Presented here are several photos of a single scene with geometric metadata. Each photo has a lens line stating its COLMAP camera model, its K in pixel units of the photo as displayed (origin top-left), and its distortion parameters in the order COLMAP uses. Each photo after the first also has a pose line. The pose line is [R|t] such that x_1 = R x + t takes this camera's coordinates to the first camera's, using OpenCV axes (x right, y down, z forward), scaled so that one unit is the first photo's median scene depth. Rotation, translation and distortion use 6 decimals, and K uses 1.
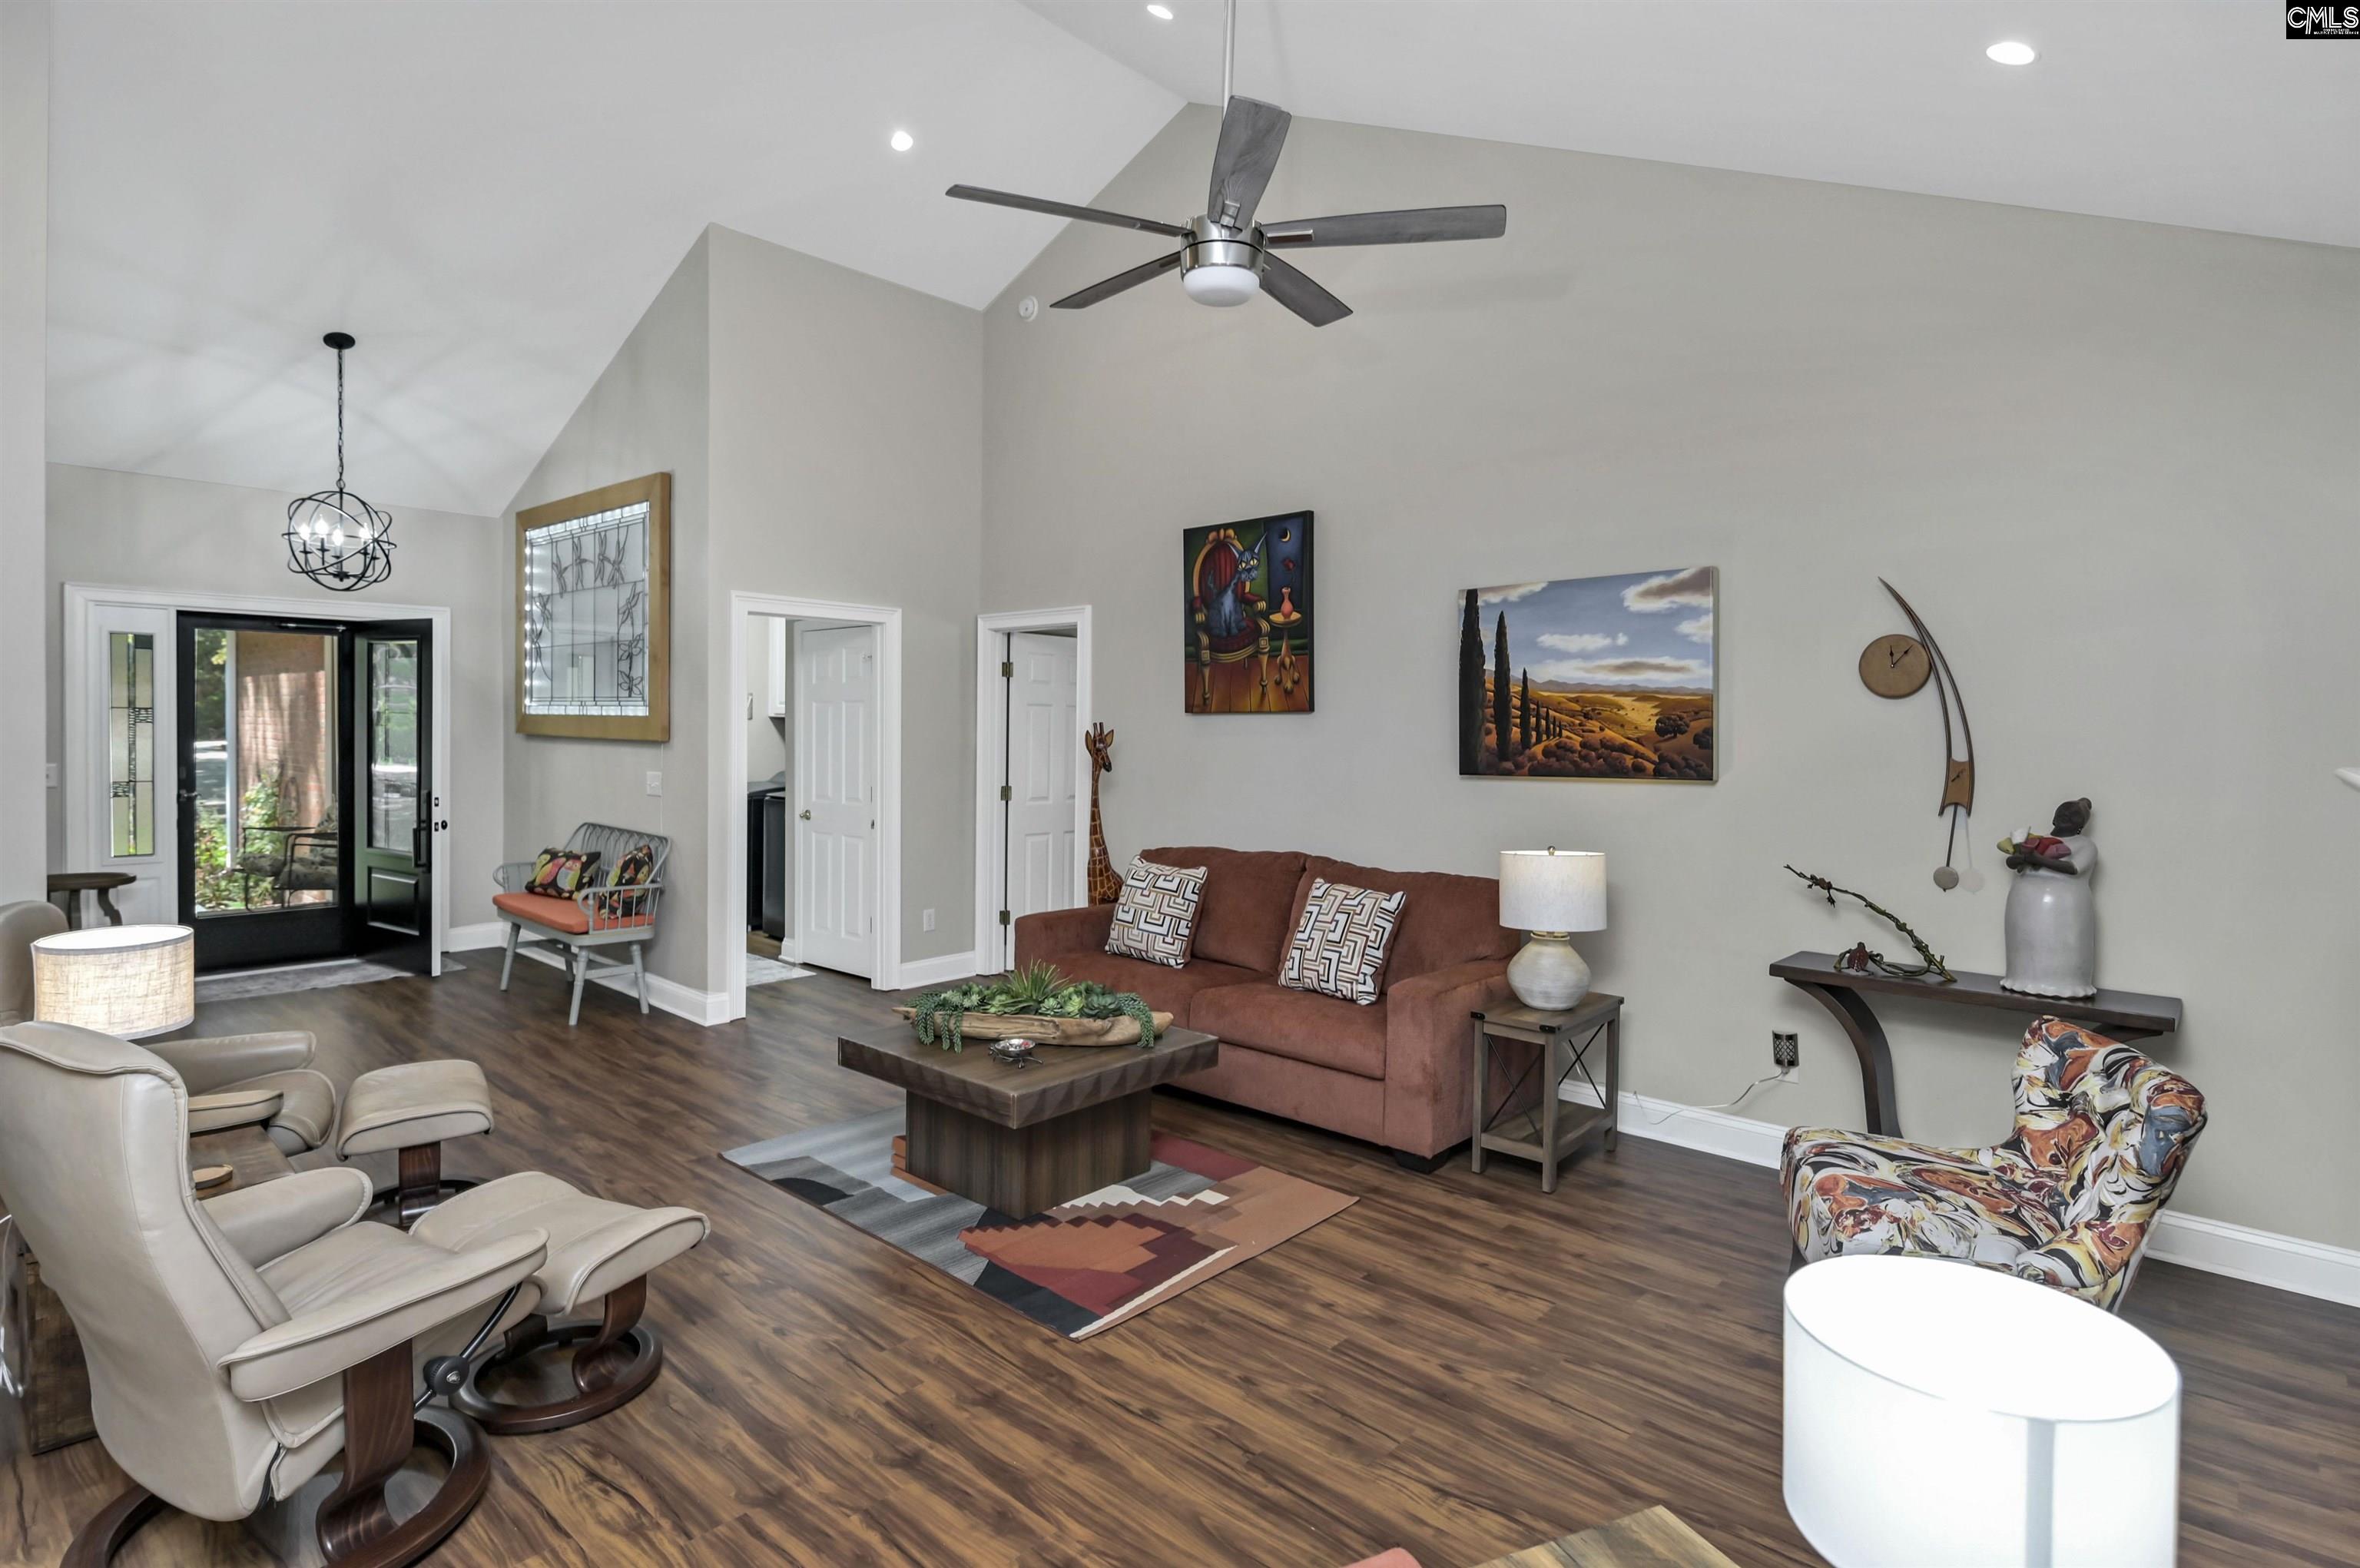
lens RADIAL K [[1200.4, 0, 1166.4], [0, 1200.4, 740.8], [0, 0, 1]] dist [0.001028, -0.000709]
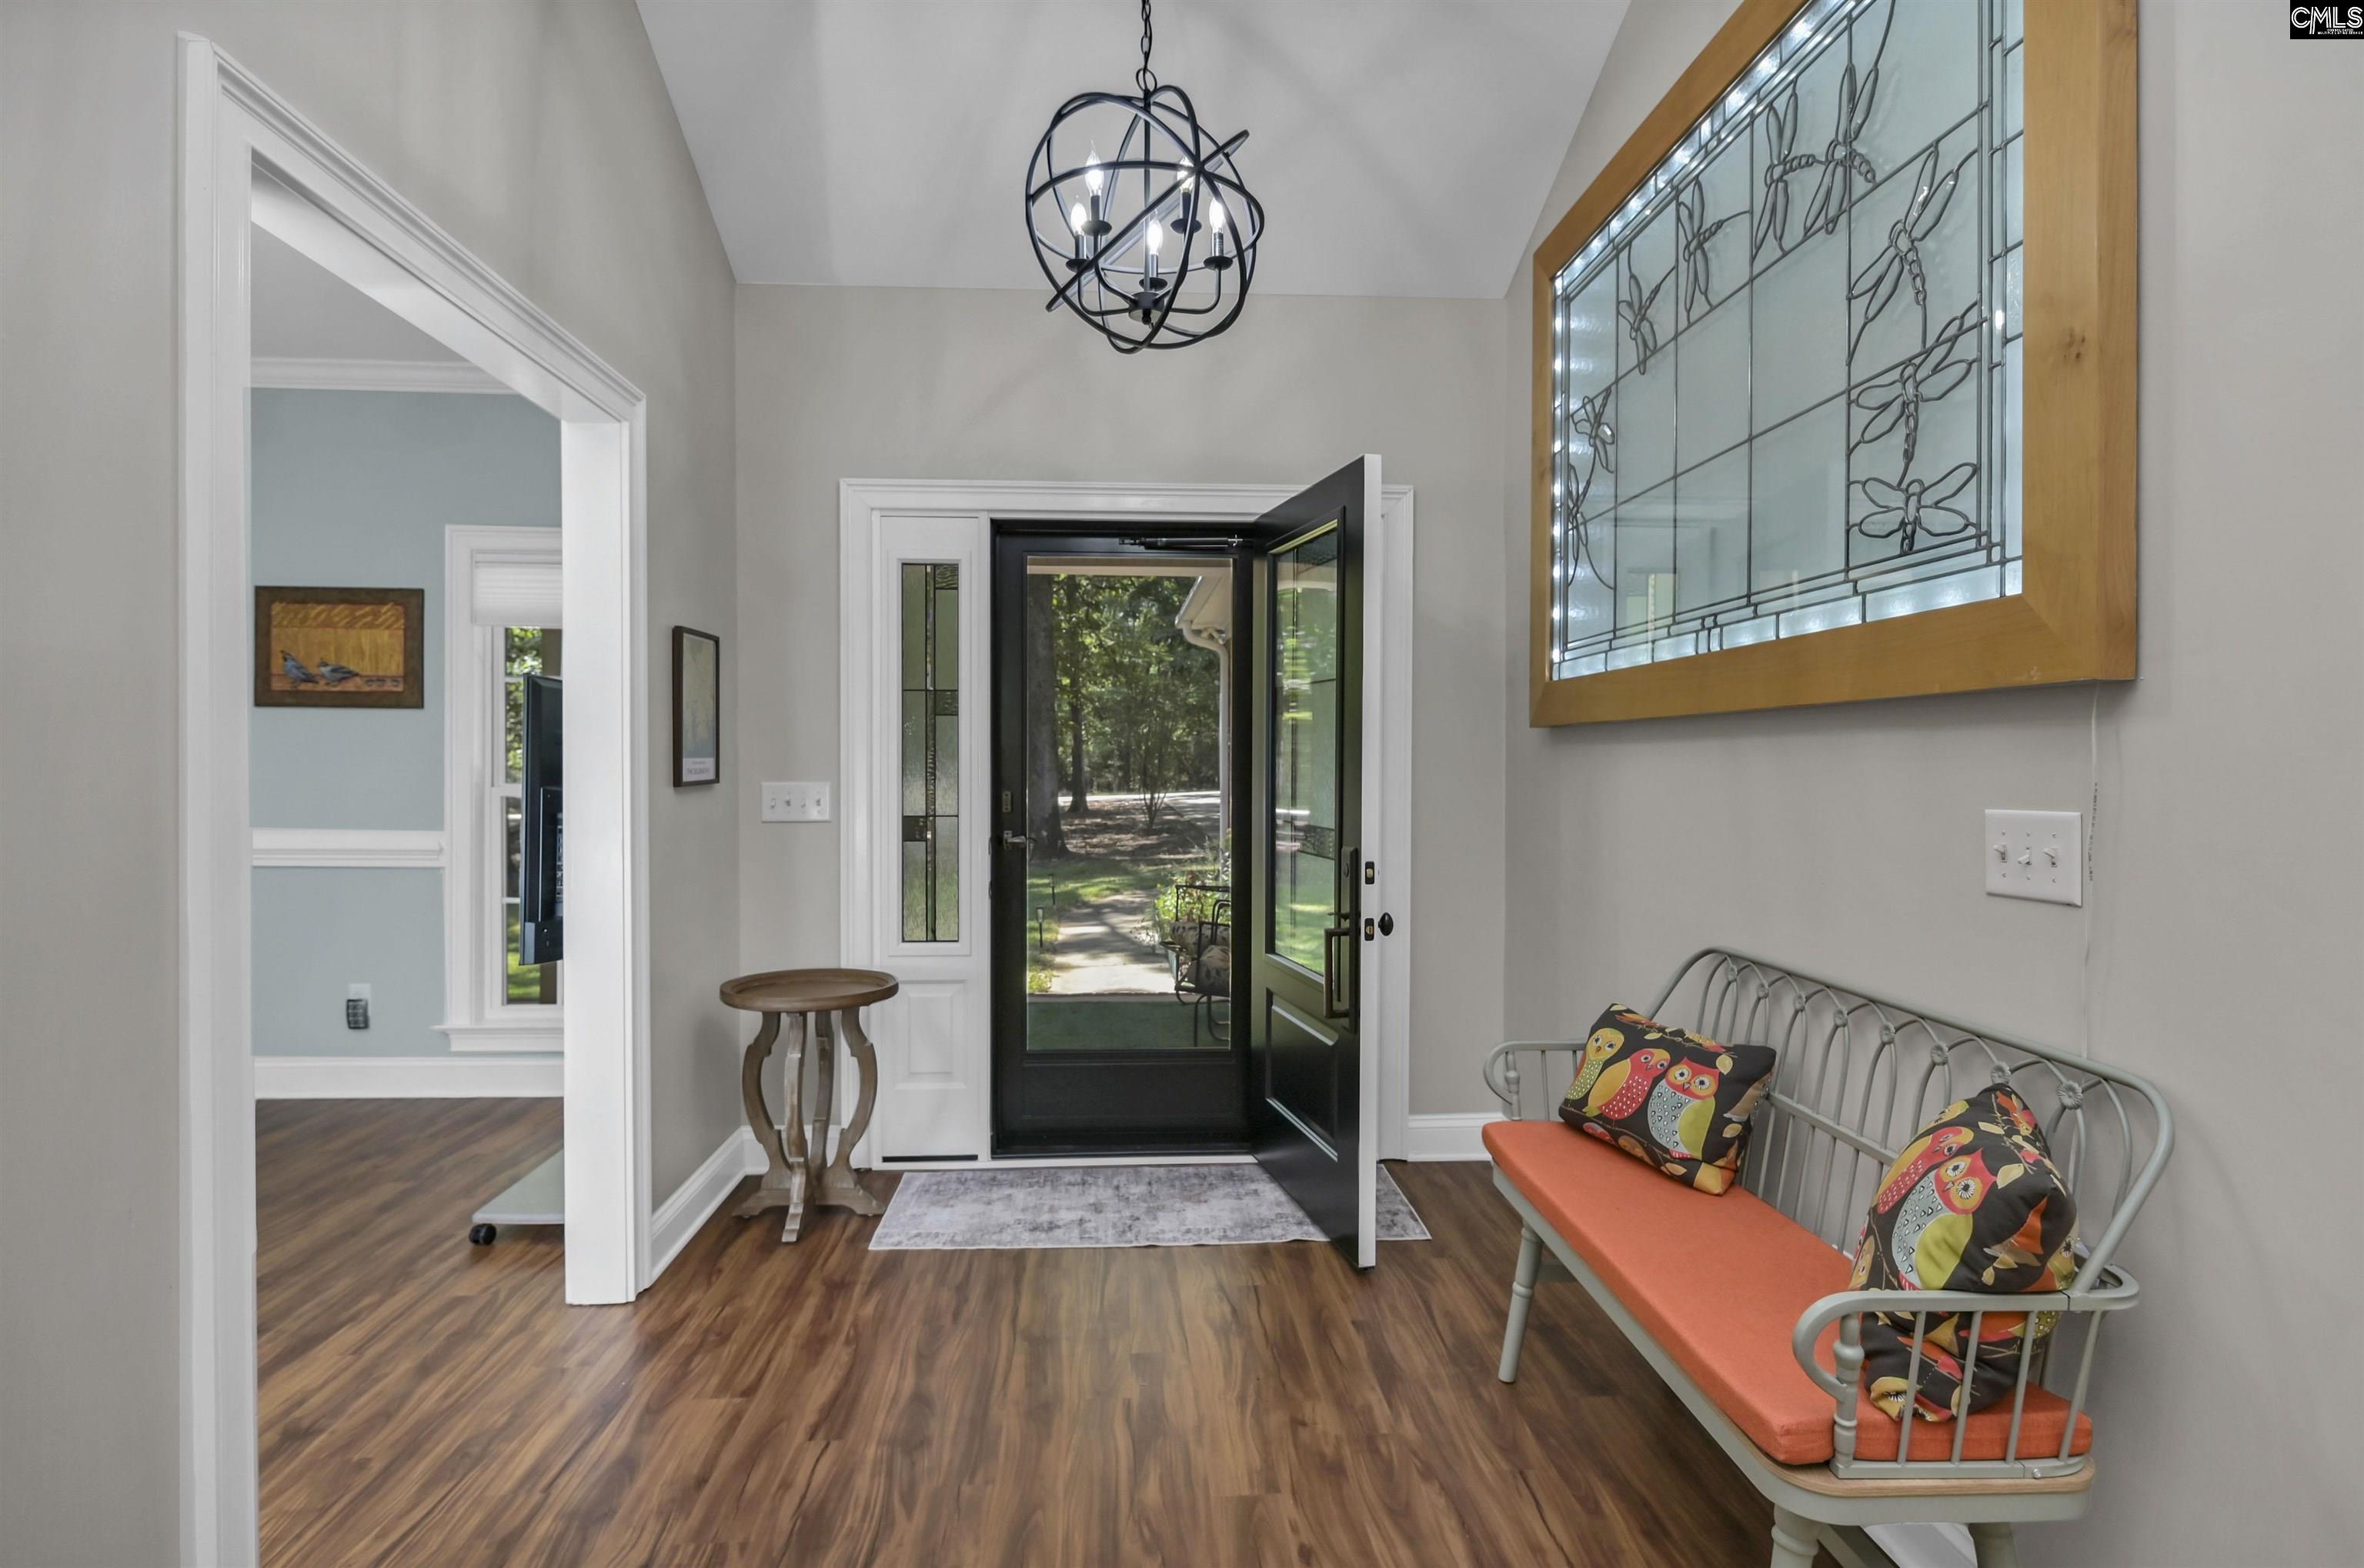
lens RADIAL K [[1205.7, 0, 1135.1], [0, 1205.7, 778.8], [0, 0, 1]] dist [0.003021, 0.000267]
pose [[0.695239, -0.003802, -0.718768, -0.466451], [-0.006599, 0.999910, -0.011671, 0.029136], [0.718748, 0.012857, 0.695152, 0.841972]]
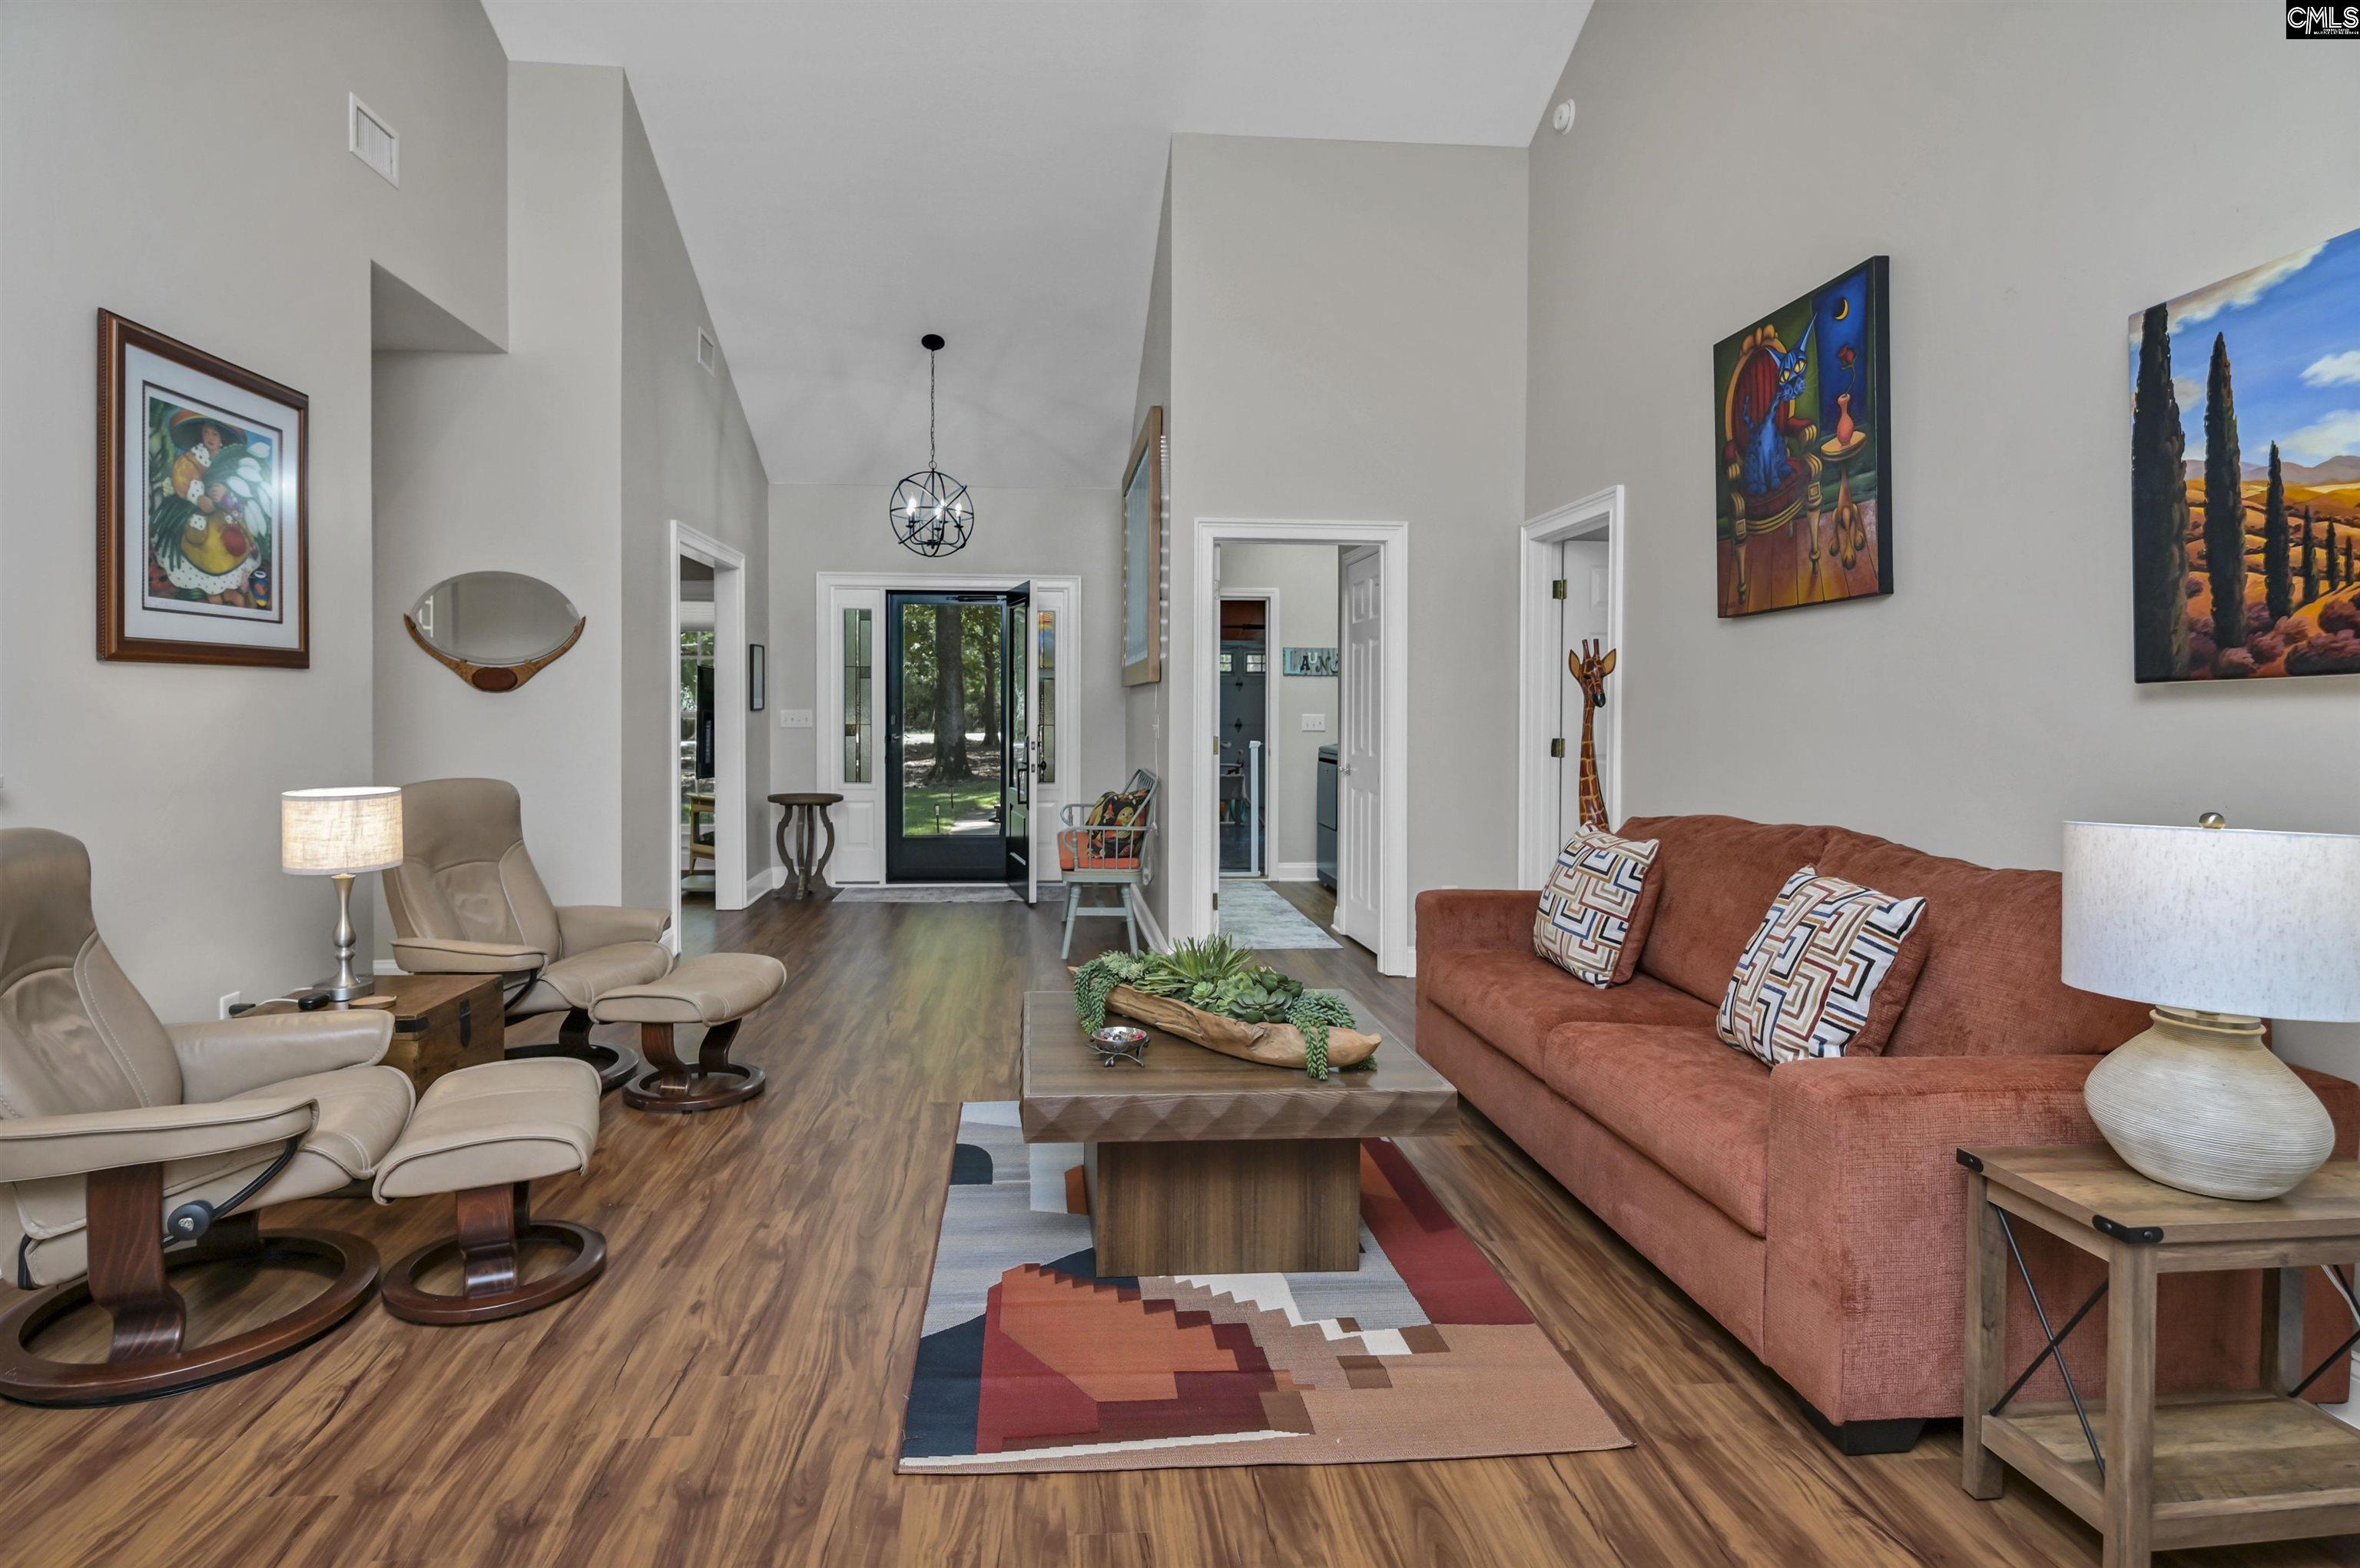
lens RADIAL K [[1187.0, 0, 1130.7], [0, 1187.0, 718.2], [0, 0, 1]] dist [-0.004413, -0.002370]
pose [[0.726654, -0.003833, -0.686993, 0.280210], [-0.006492, 0.999901, -0.012445, 0.052147], [0.686973, 0.013503, 0.726558, 0.357590]]
